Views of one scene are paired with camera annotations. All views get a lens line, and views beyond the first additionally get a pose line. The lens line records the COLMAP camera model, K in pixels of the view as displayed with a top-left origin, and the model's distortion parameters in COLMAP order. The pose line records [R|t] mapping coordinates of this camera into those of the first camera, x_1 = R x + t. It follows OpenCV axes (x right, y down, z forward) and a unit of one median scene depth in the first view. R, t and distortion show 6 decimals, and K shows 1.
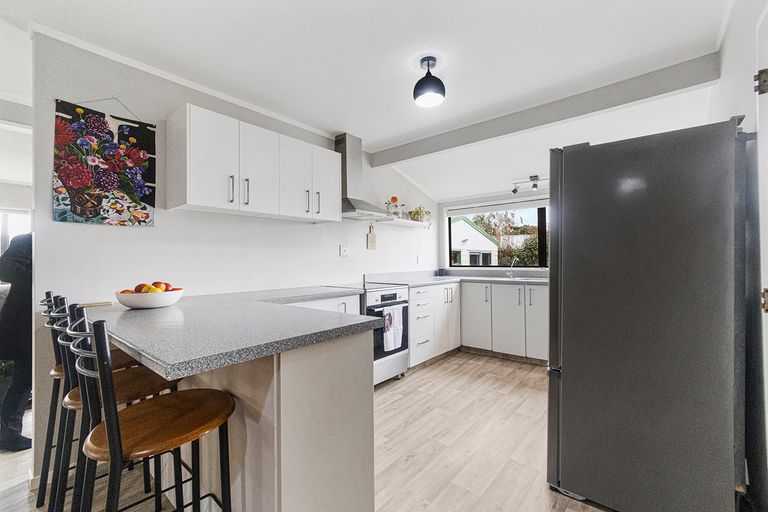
lens RADIAL K [[330.1, 0, 385.1], [0, 330.1, 260.0], [0, 0, 1]] dist [-0.000386, -0.000142]
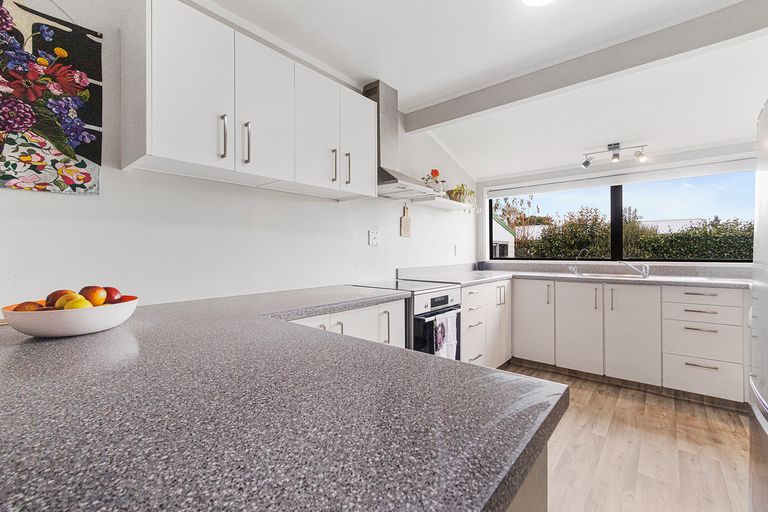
lens RADIAL K [[335.0, 0, 384.0], [0, 335.0, 256.0], [0, 0, 1]] dist [0.000601, 0.000518]
pose [[0.999968, 0.004432, -0.006695, -0.111121], [-0.004333, 0.999883, 0.014688, 0.001996], [0.006759, -0.014659, 0.999870, 0.262177]]
